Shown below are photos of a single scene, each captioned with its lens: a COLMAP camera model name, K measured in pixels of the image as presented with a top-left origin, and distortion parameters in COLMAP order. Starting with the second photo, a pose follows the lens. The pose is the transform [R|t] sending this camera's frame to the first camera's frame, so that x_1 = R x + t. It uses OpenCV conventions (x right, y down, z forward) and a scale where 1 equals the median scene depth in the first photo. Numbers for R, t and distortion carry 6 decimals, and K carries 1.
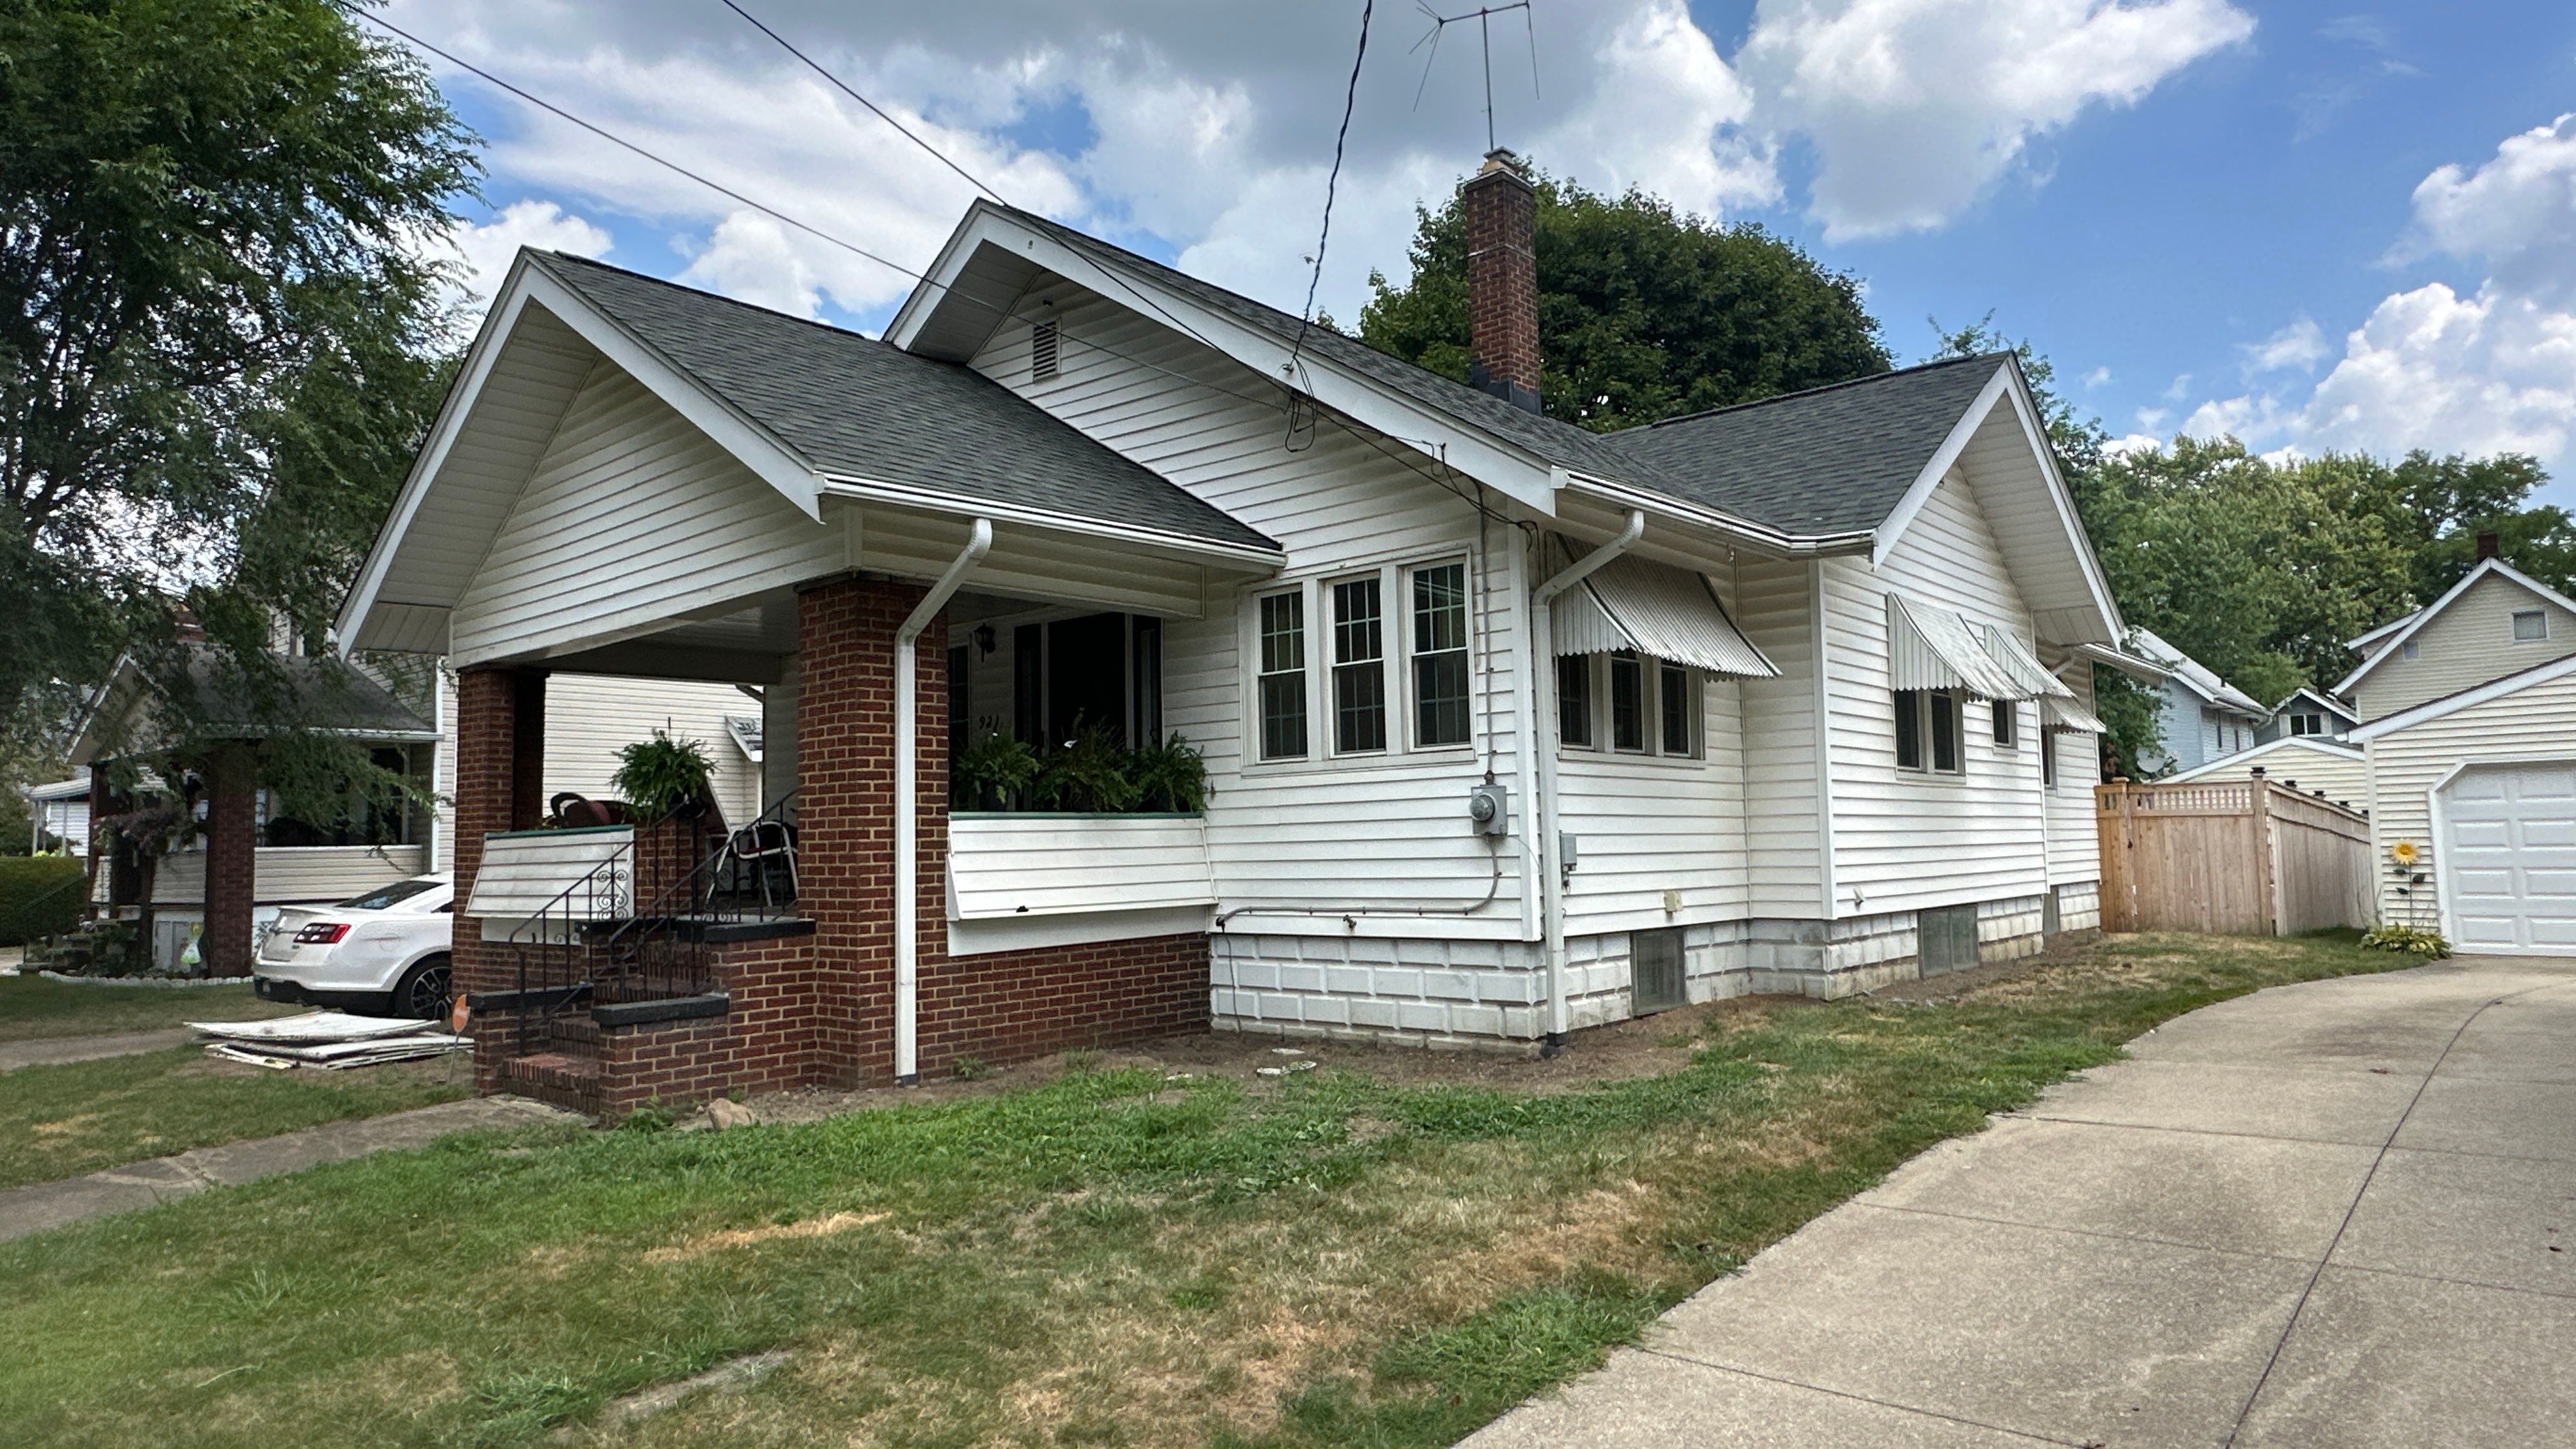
lens RADIAL K [[1519.3, 0, 1300.8], [0, 1519.3, 721.5], [0, 0, 1]] dist [-0.010013, 0.000335]
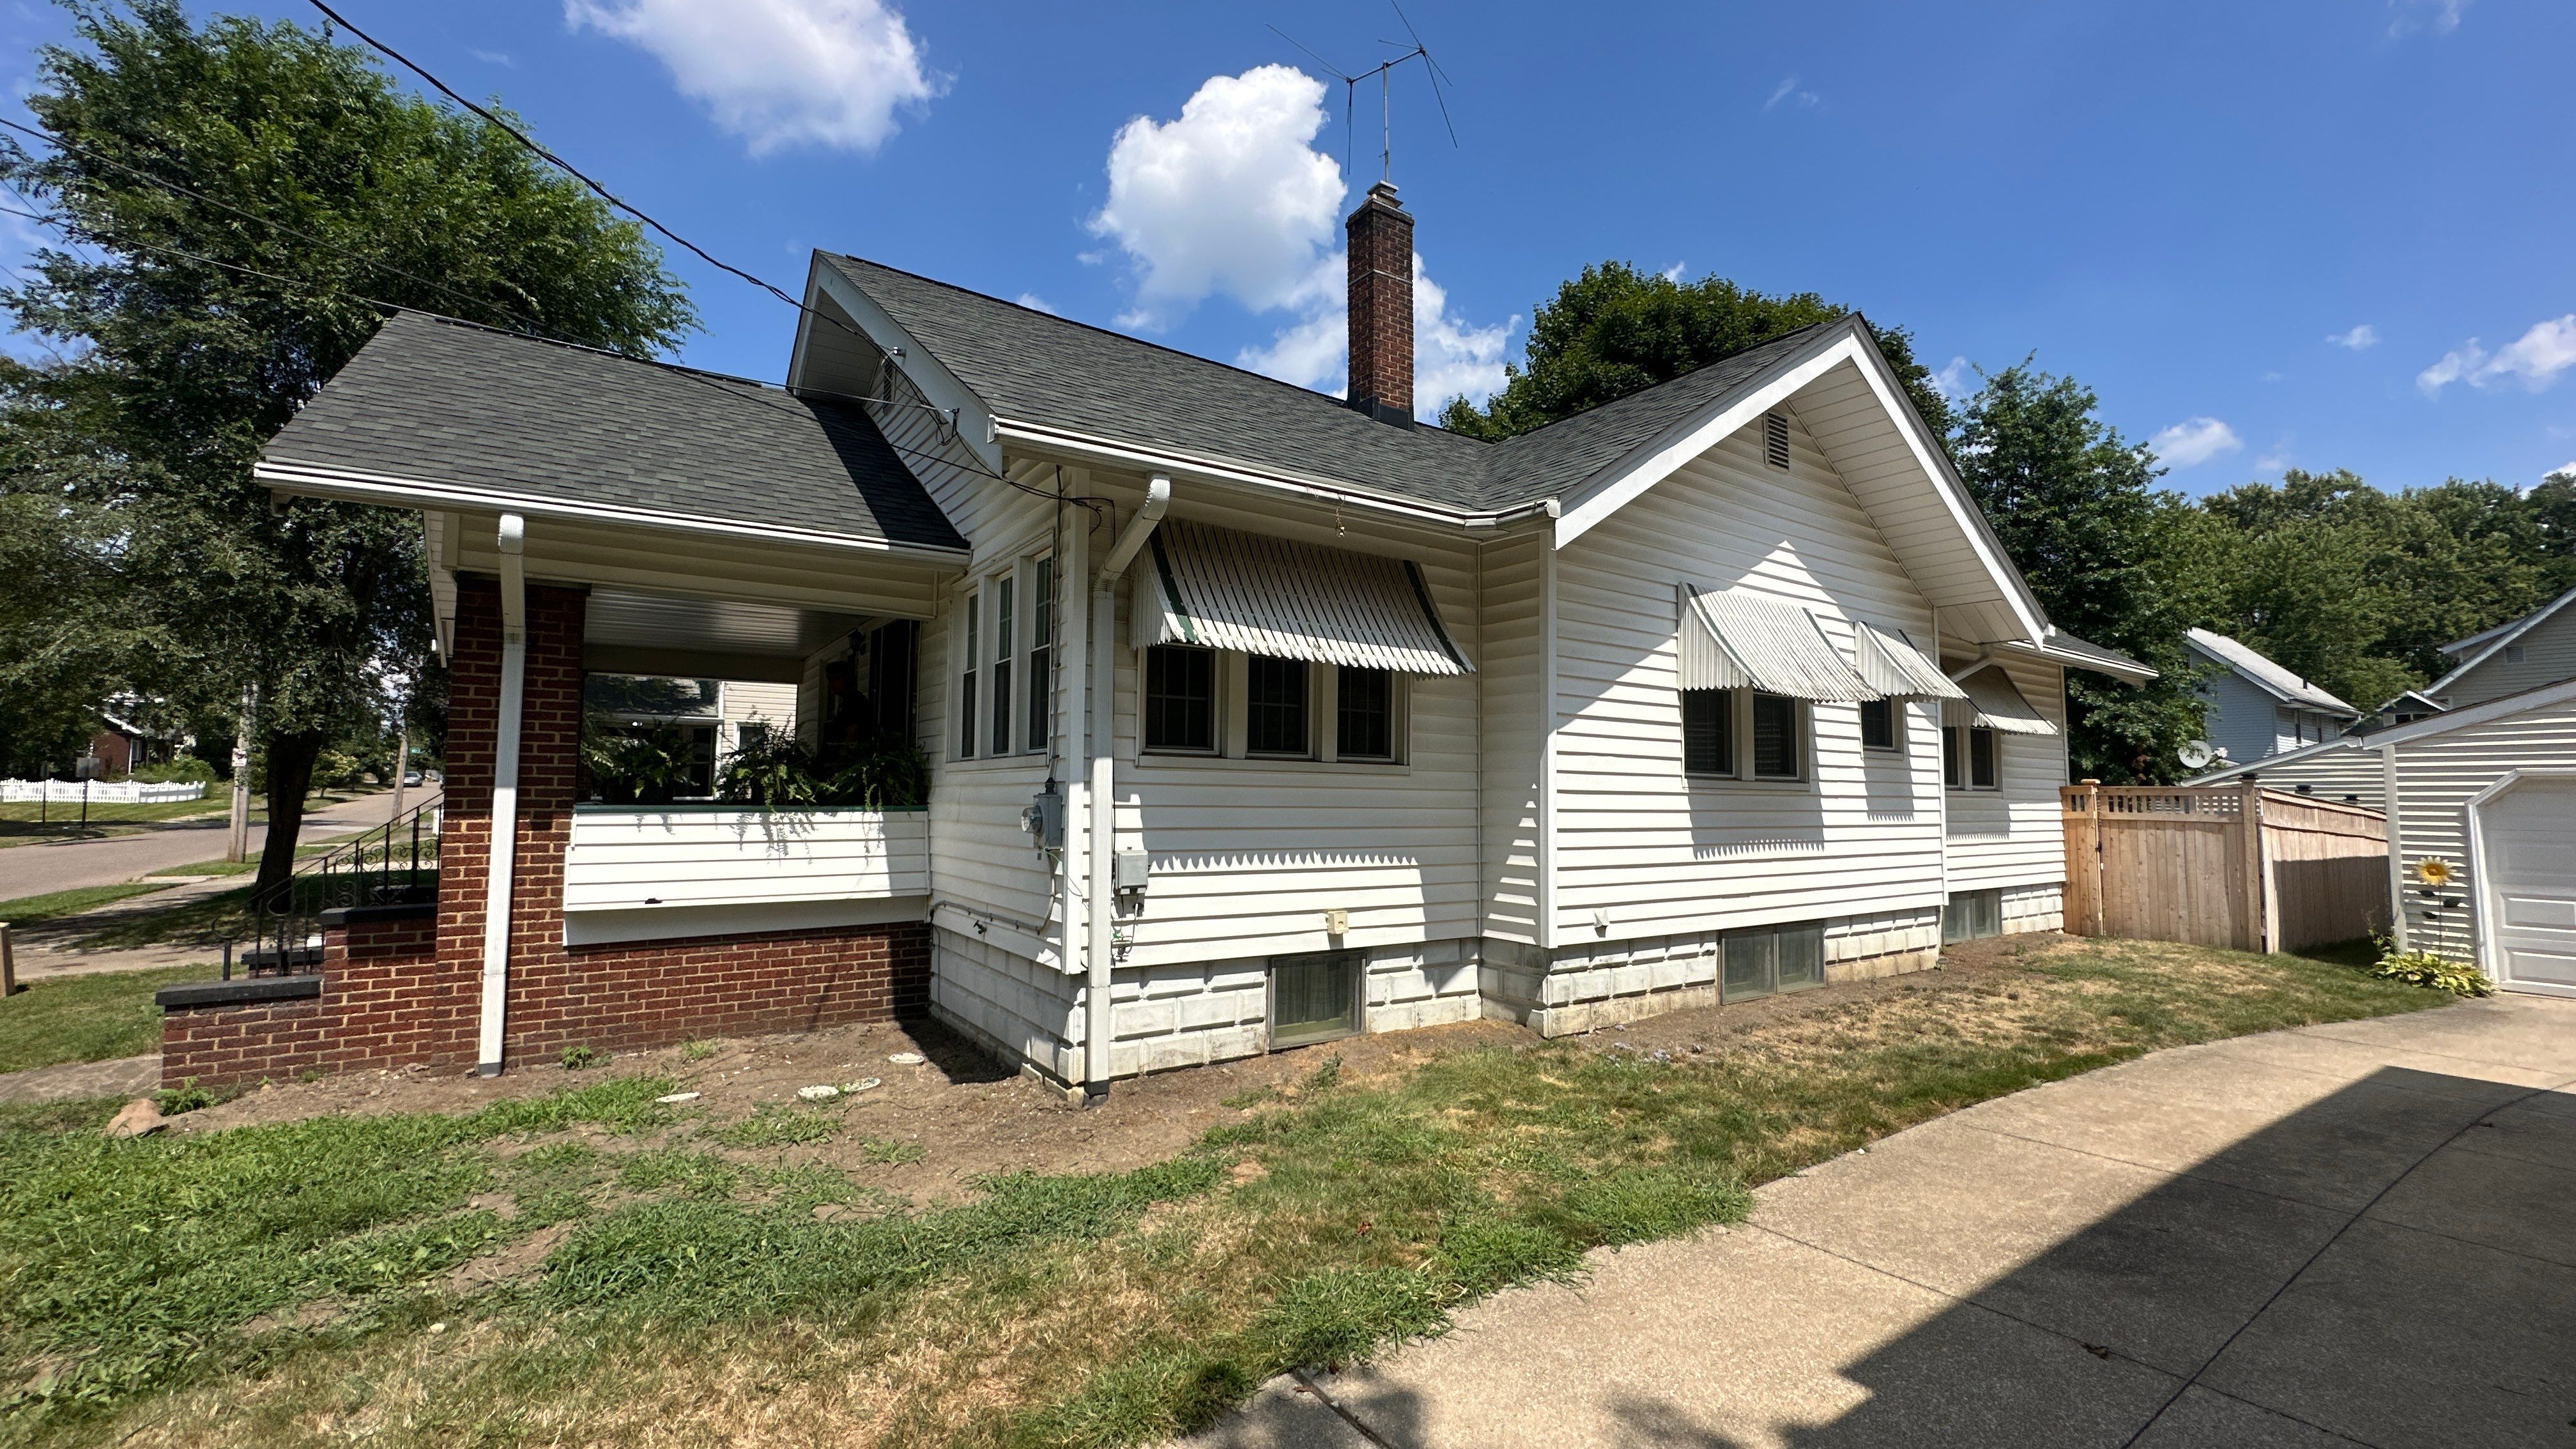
lens RADIAL K [[1056.5, 0, 1266.7], [0, 1056.5, 724.2], [0, 0, 1]] dist [-0.008243, 0.002671]
pose [[0.968889, 0.011569, -0.247225, 0.302425], [-0.008462, 0.999871, 0.013627, -0.006907], [0.247351, -0.011111, 0.968862, 0.320205]]
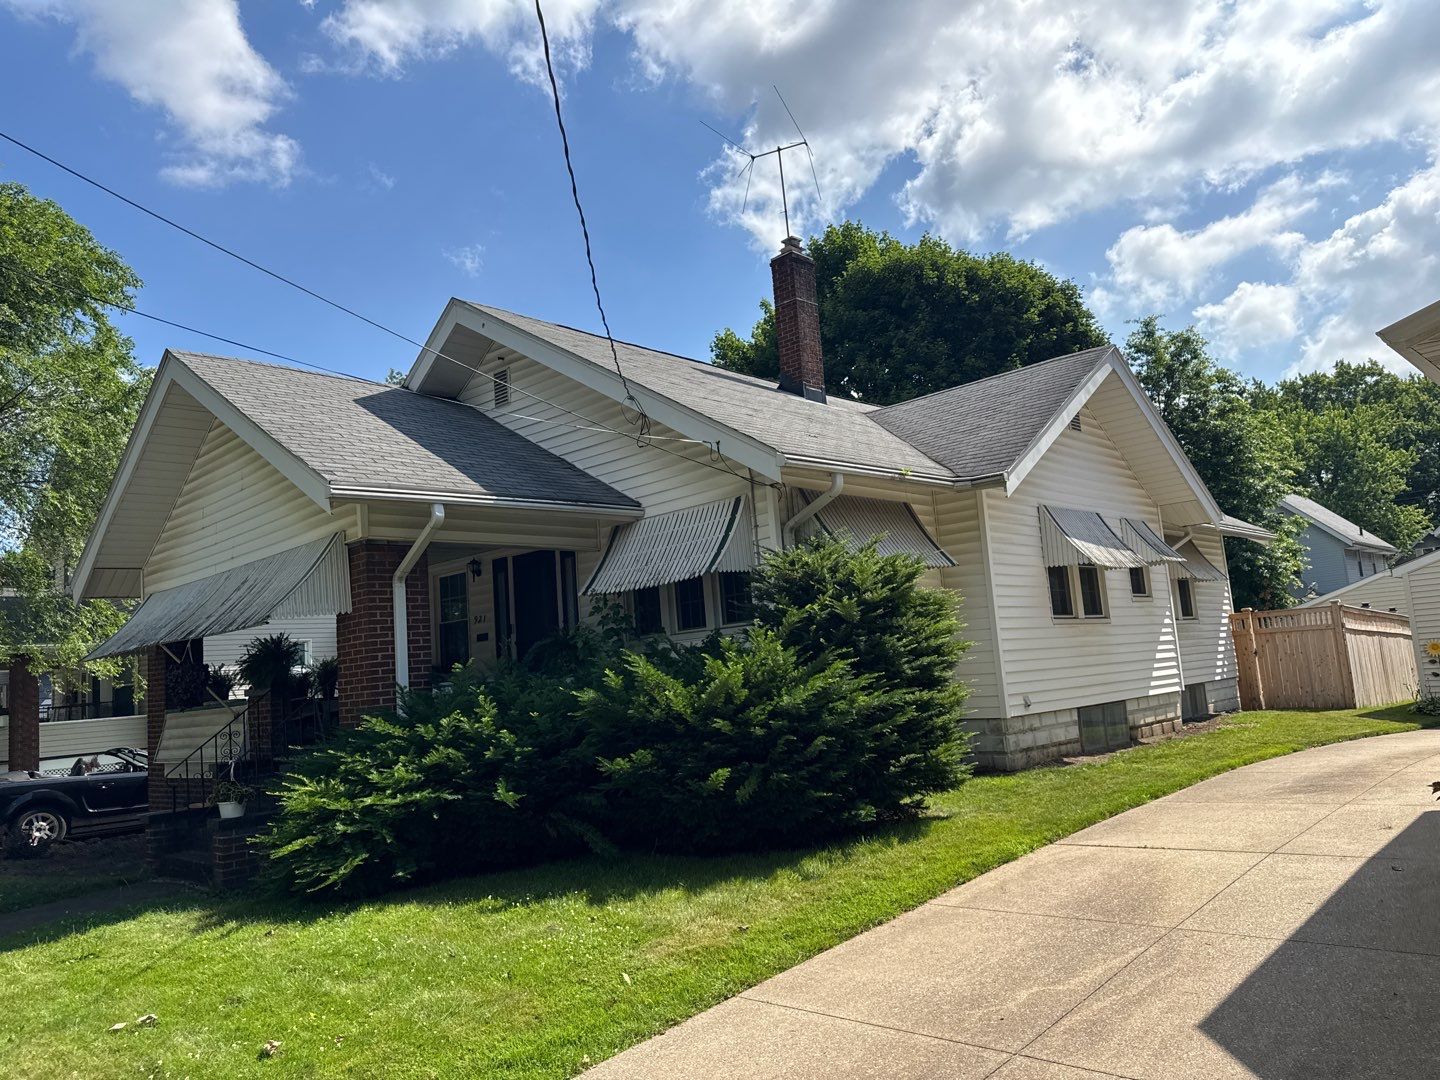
lens RADIAL K [[1012.9, 0, 721.7], [0, 1012.9, 547.5], [0, 0, 1]] dist [0.026585, -0.021550]
pose [[0.997684, -0.059846, -0.032324, 0.090409], [0.058400, 0.997325, -0.043966, -0.014577], [0.034869, 0.041976, 0.998510, -0.057400]]
